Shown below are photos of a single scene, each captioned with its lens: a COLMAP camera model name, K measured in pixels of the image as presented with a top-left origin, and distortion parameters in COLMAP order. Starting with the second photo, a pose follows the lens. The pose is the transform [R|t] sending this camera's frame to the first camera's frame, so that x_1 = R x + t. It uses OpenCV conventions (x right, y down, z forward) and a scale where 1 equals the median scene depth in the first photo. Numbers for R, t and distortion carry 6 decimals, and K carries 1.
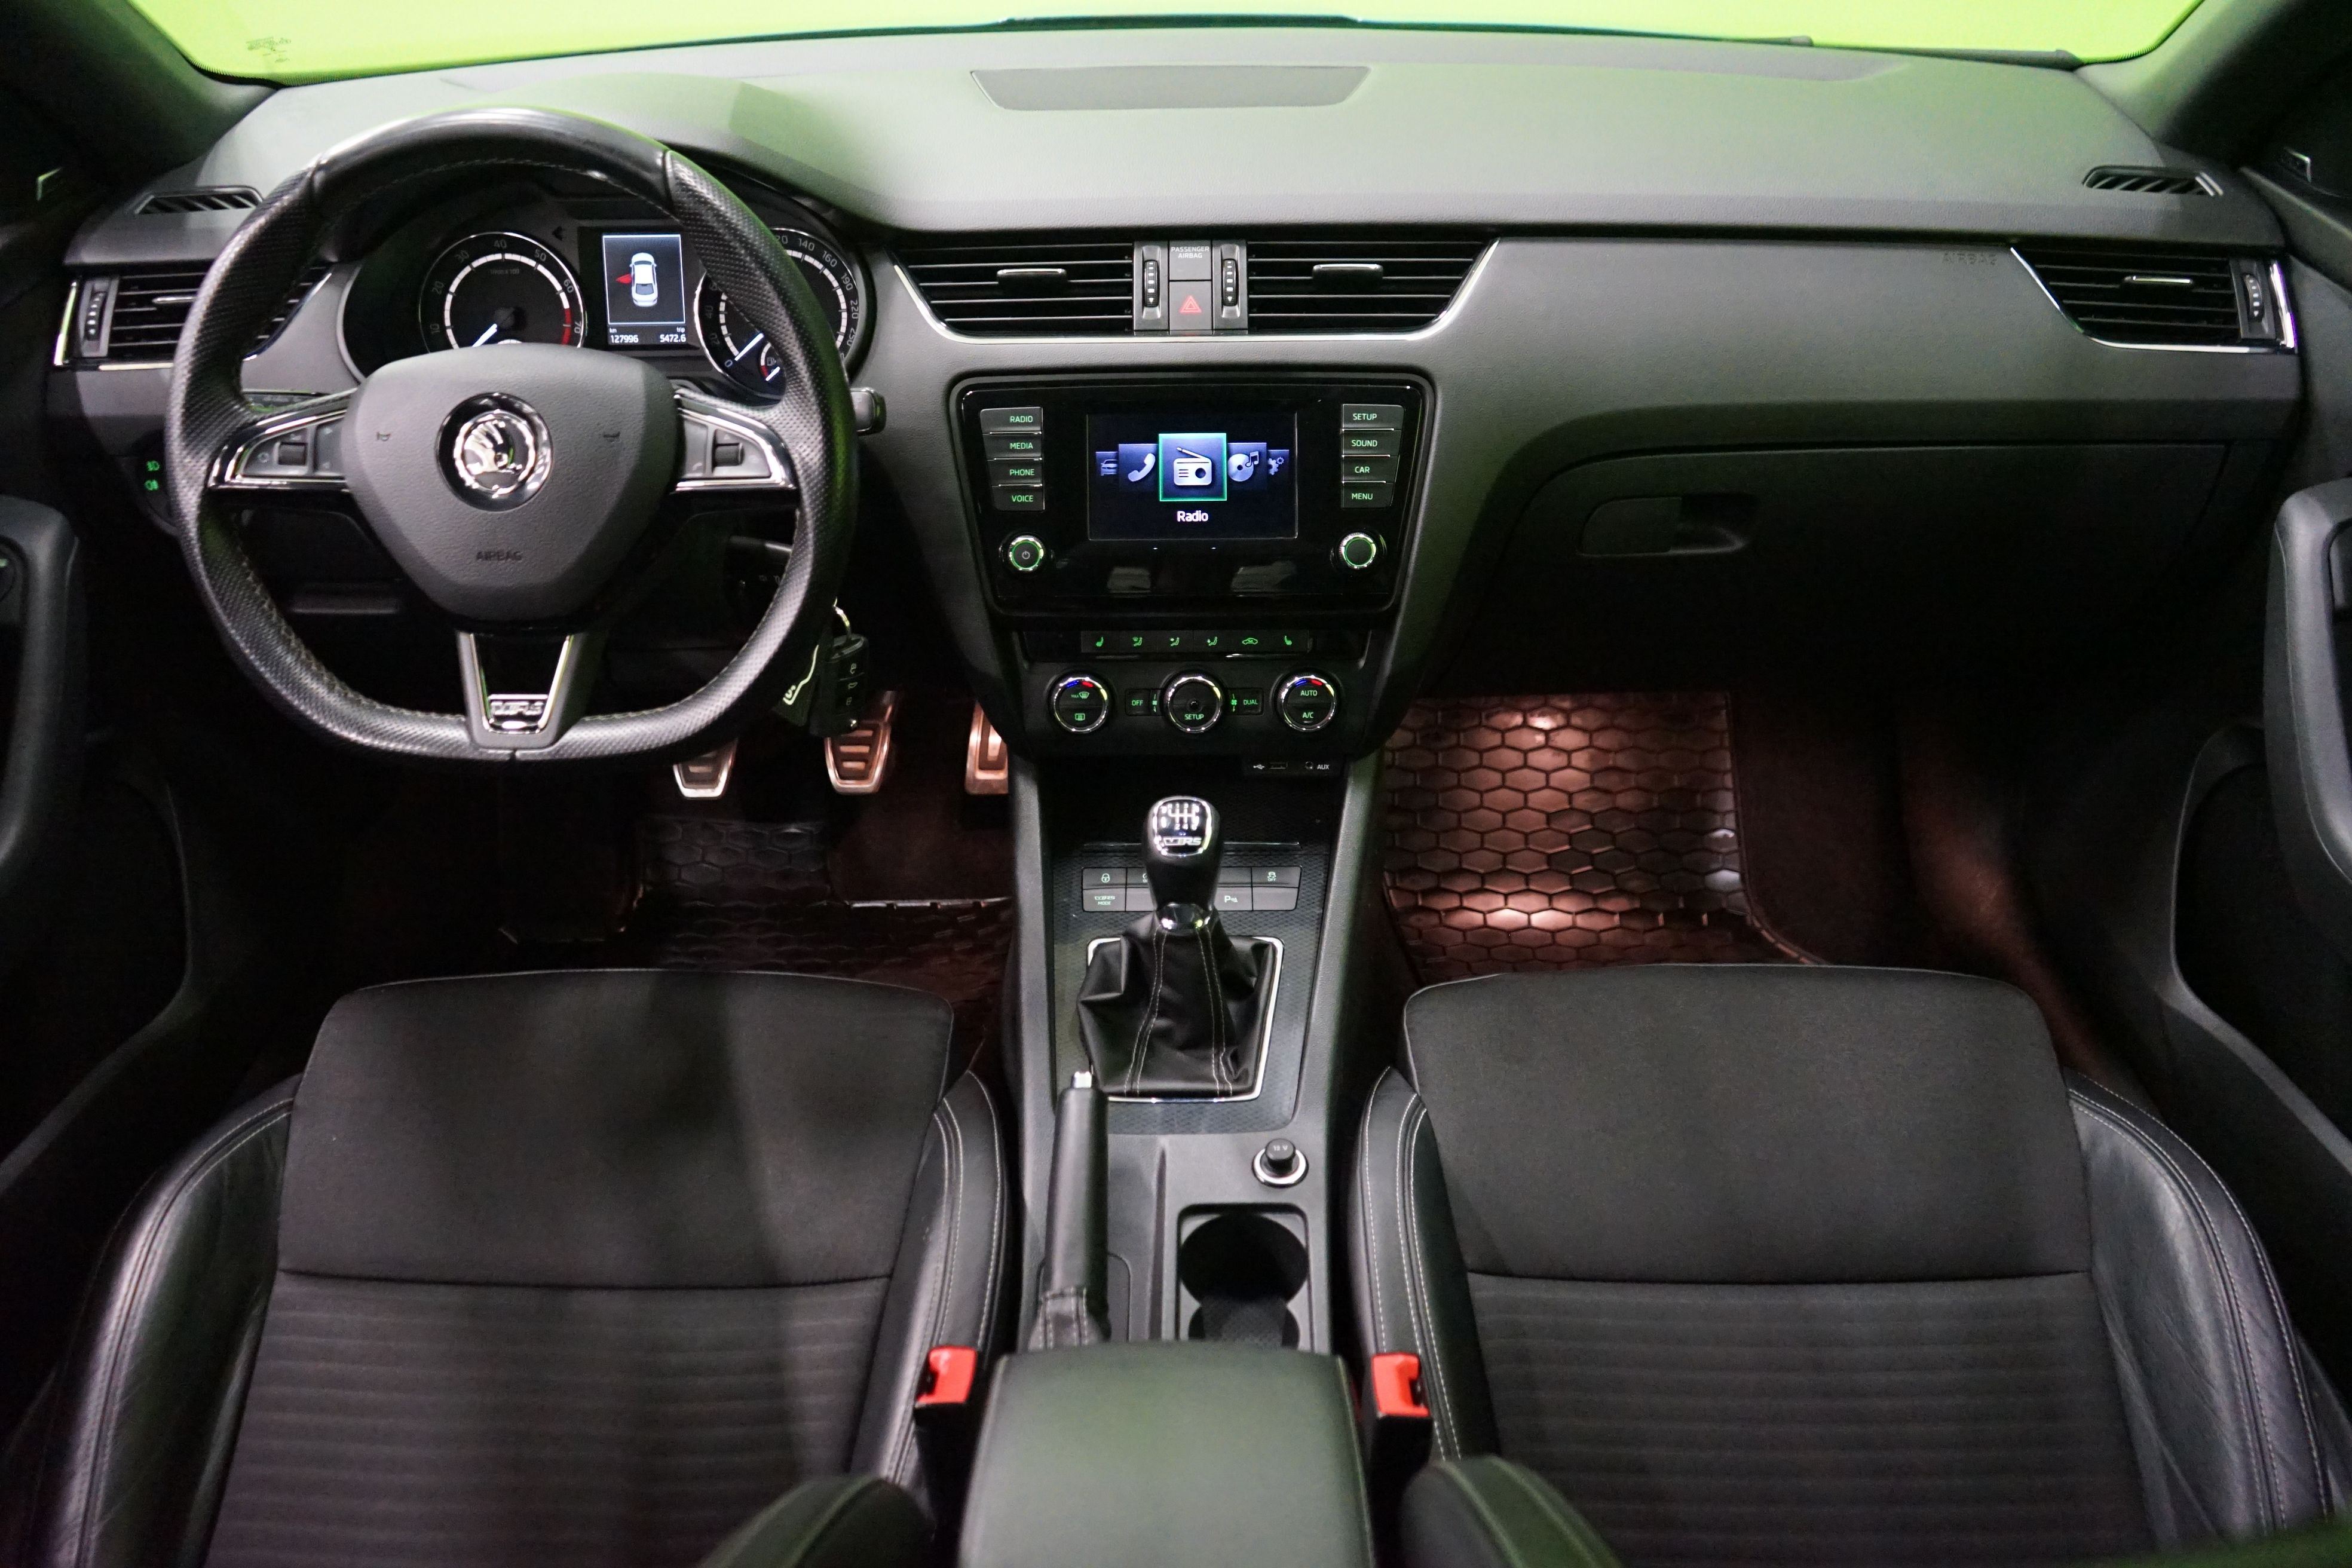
lens RADIAL K [[1923.8, 0, 1187.0], [0, 1923.8, 779.3], [0, 0, 1]] dist [0.009170, 0.018037]
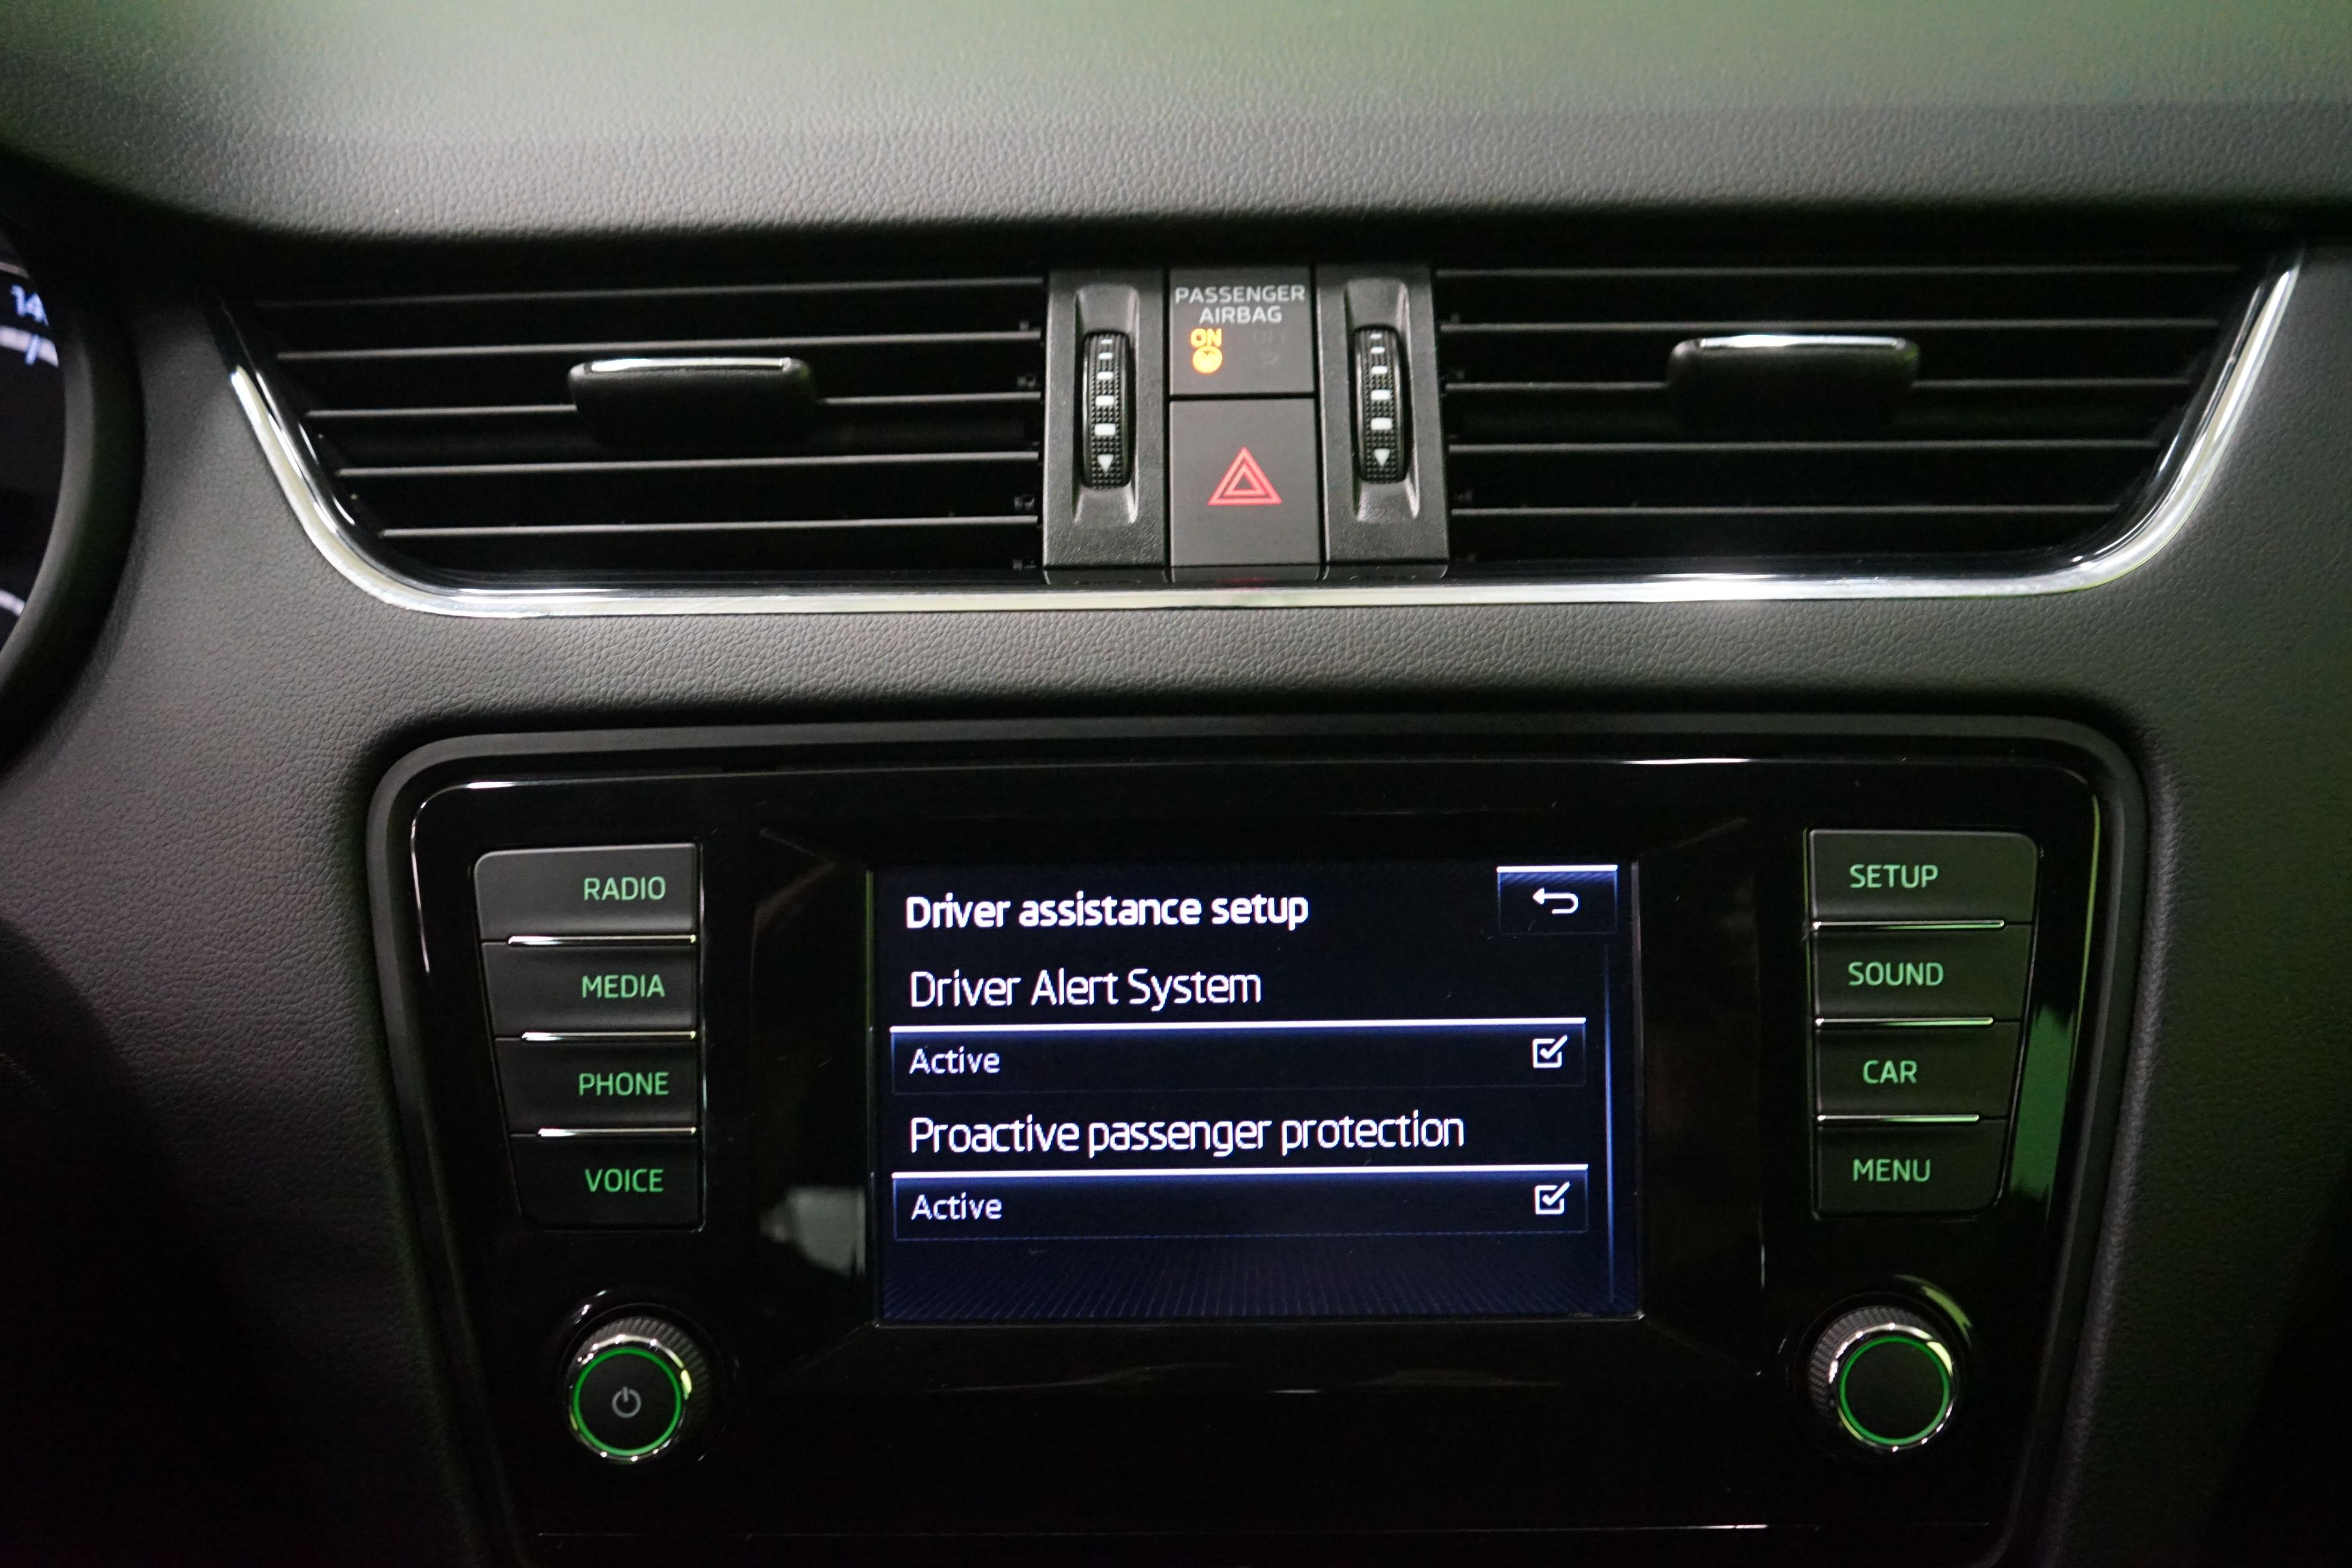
lens RADIAL K [[2243.8, 0, 1164.2], [0, 2243.8, 784.9], [0, 0, 1]] dist [0.017672, 0.000000]
pose [[0.999957, -0.002585, -0.008914, -0.007035], [0.001363, 0.990915, -0.134482, -0.156793], [0.009181, 0.134464, 0.990876, 0.676425]]
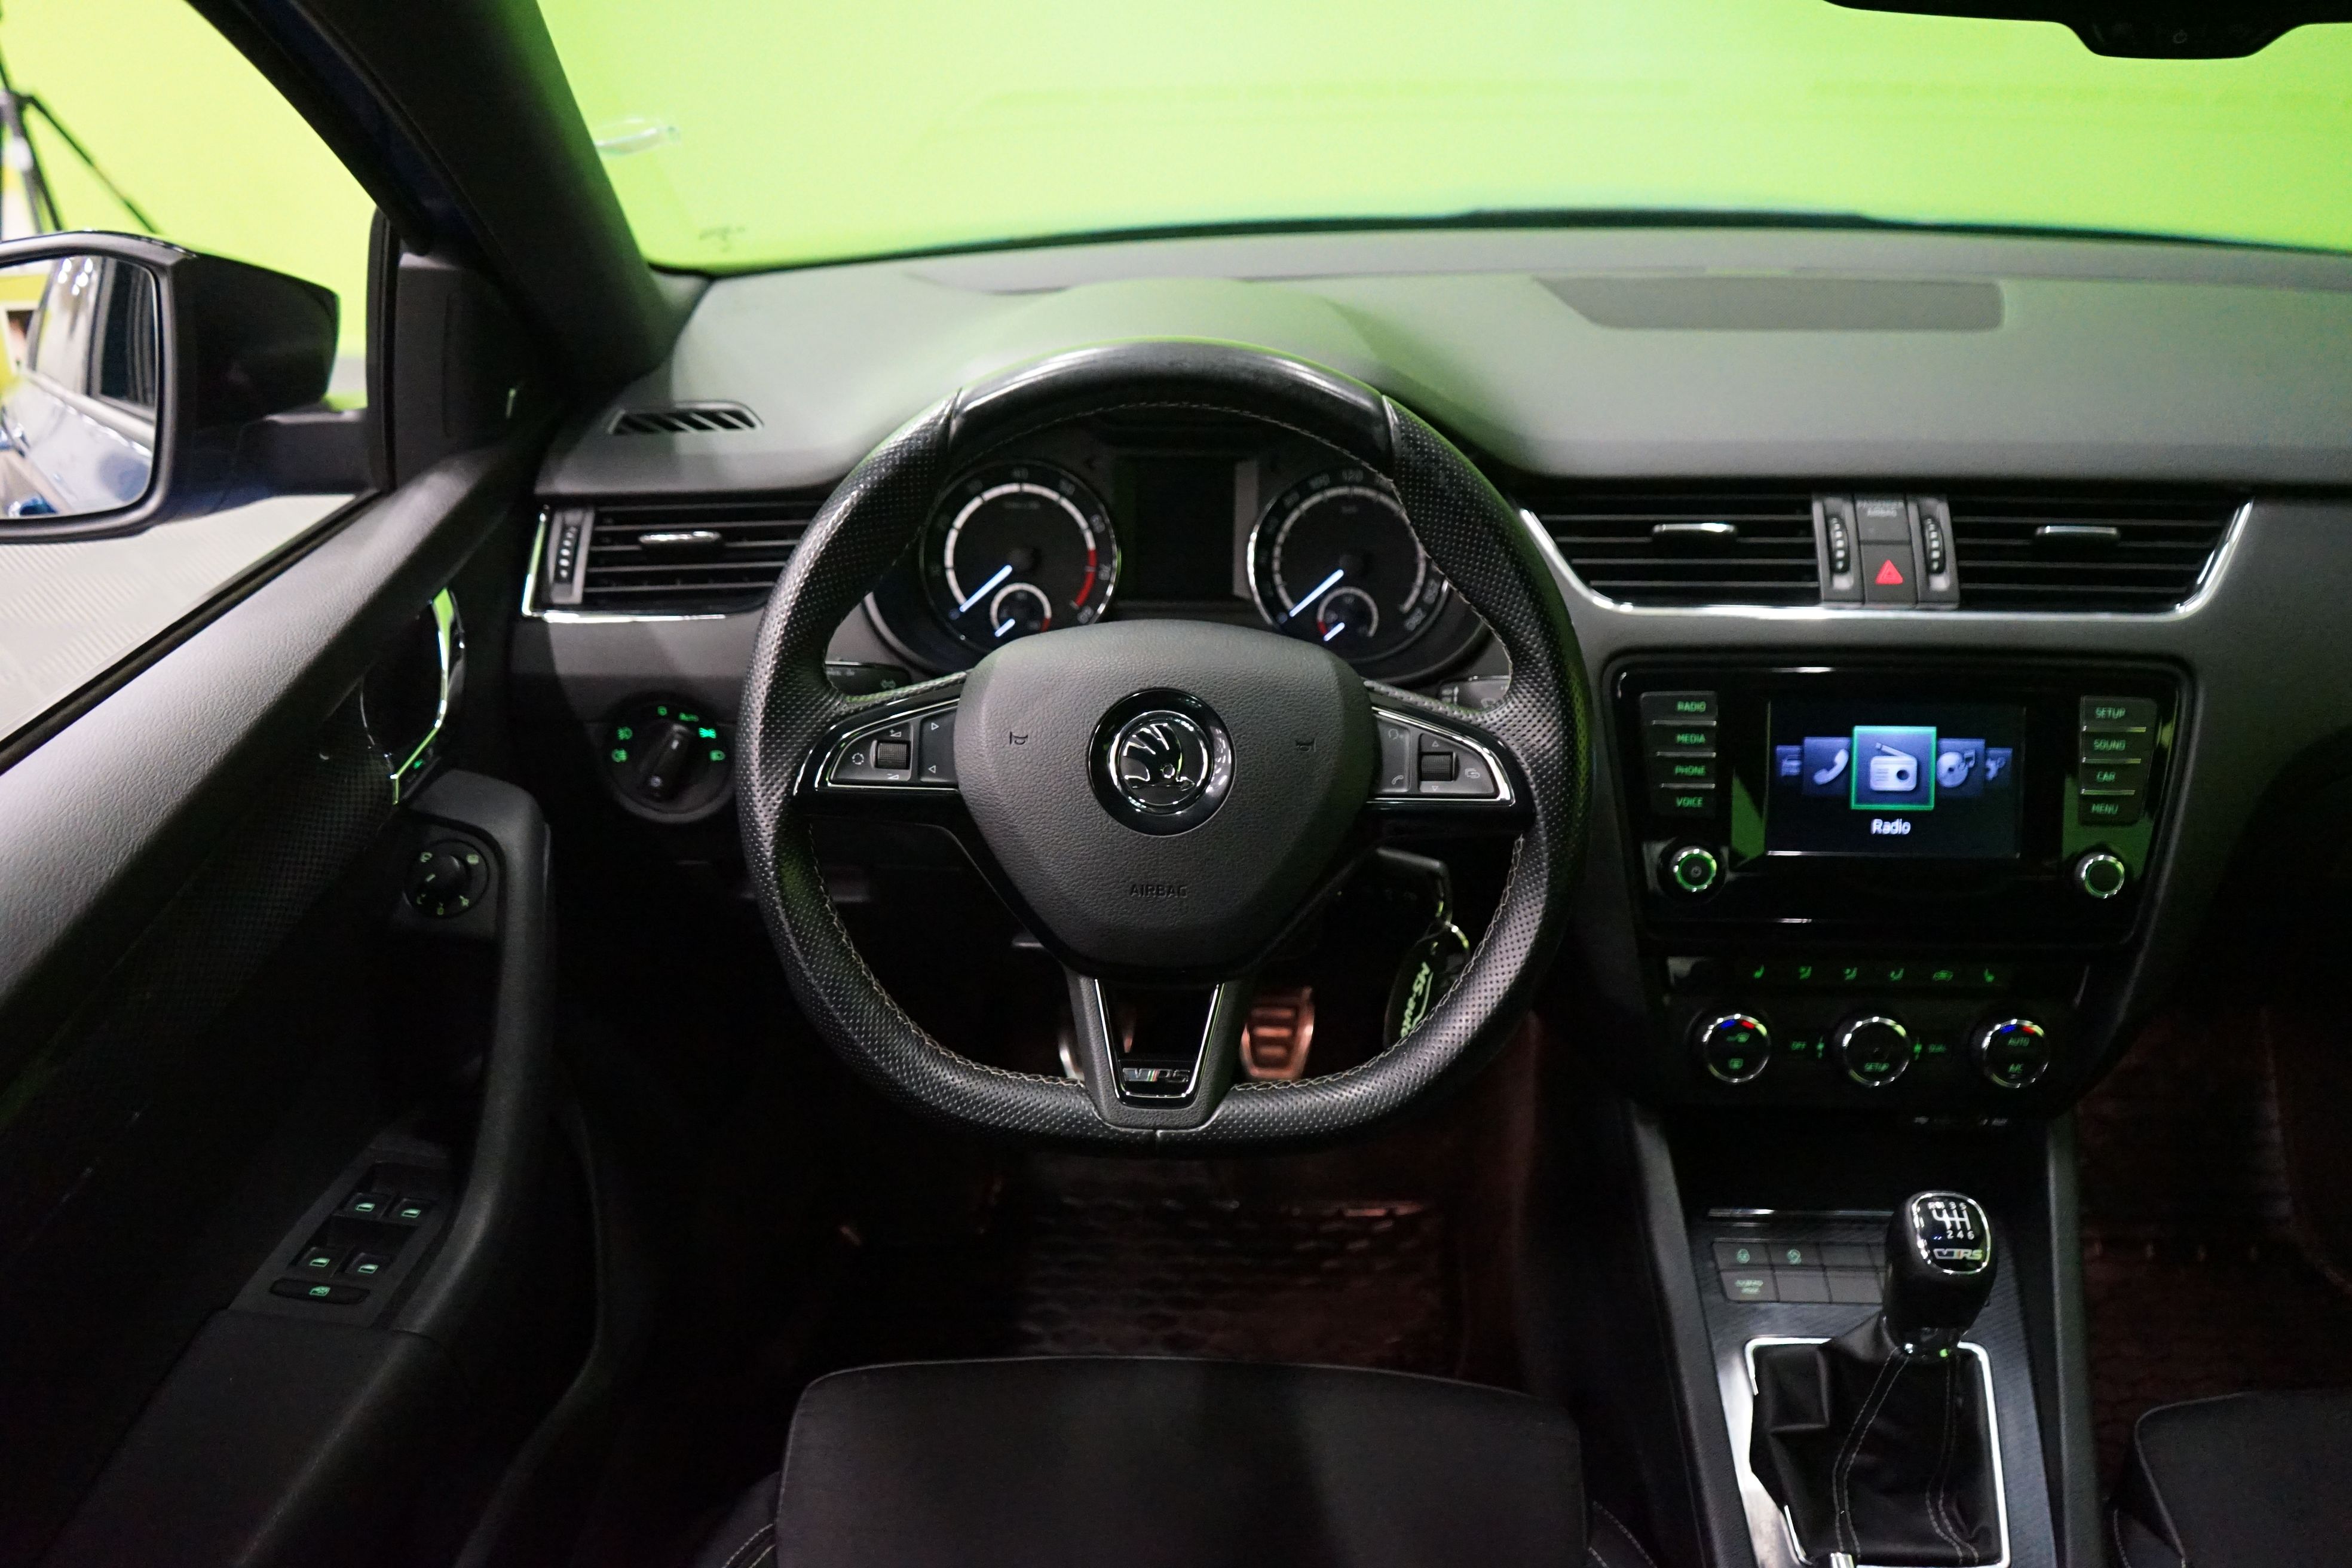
lens RADIAL K [[1959.8, 0, 1174.7], [0, 1959.8, 789.6], [0, 0, 1]] dist [0.011231, 0.008986]
pose [[0.999711, 0.023988, -0.001344, -0.301720], [-0.024024, 0.997448, -0.067238, -0.088572], [-0.000272, 0.067251, 0.997736, 0.162024]]
